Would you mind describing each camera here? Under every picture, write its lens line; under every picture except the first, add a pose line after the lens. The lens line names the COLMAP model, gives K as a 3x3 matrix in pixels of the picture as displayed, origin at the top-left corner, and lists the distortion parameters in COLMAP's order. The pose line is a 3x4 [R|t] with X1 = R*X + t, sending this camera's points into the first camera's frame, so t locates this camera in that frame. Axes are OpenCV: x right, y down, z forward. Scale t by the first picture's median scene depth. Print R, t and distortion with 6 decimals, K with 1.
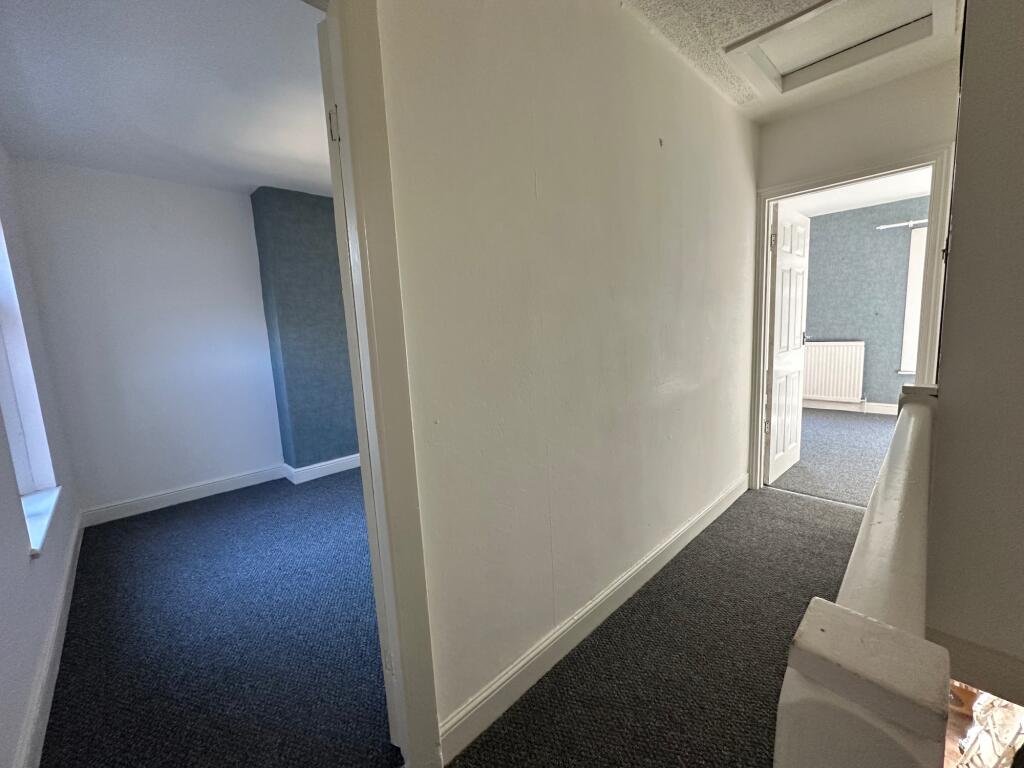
lens RADIAL K [[410.5, 0, 511.0], [0, 410.5, 383.2], [0, 0, 1]] dist [-0.002002, -0.000065]
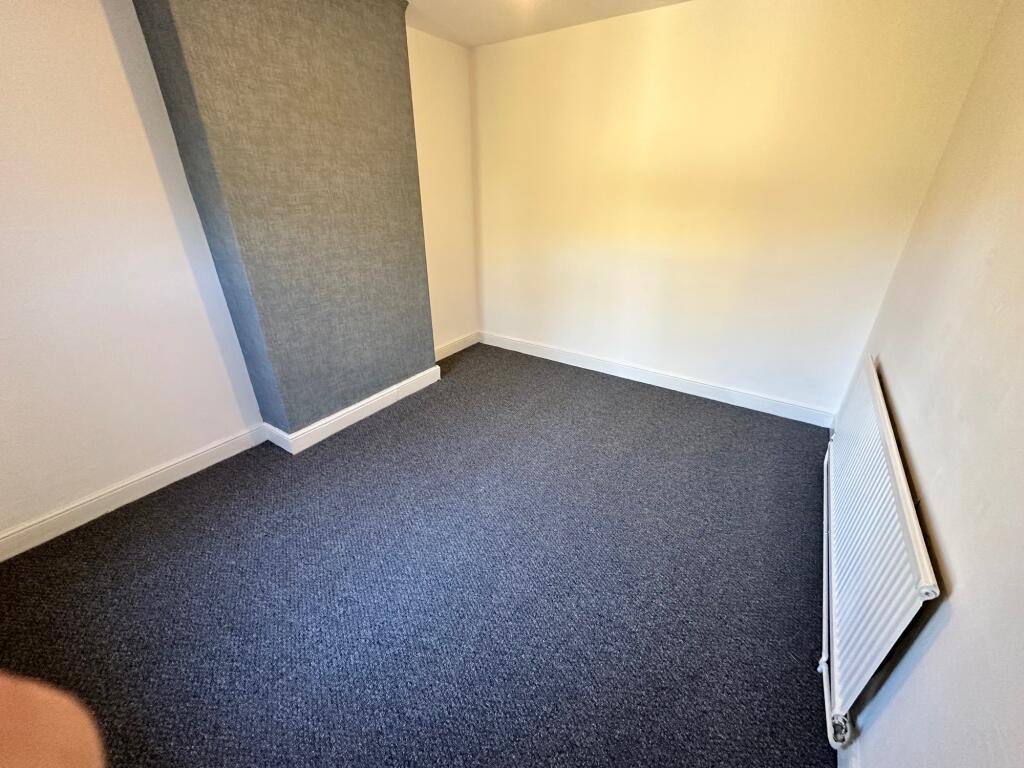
lens RADIAL K [[410.5, 0, 512.0], [0, 410.5, 381.9], [0, 0, 1]] dist [-0.002002, -0.000065]
pose [[0.977767, -0.051484, 0.203278, -0.289606], [-0.012342, 0.953584, 0.300875, -0.091289], [-0.209333, -0.296694, 0.931747, 0.290804]]
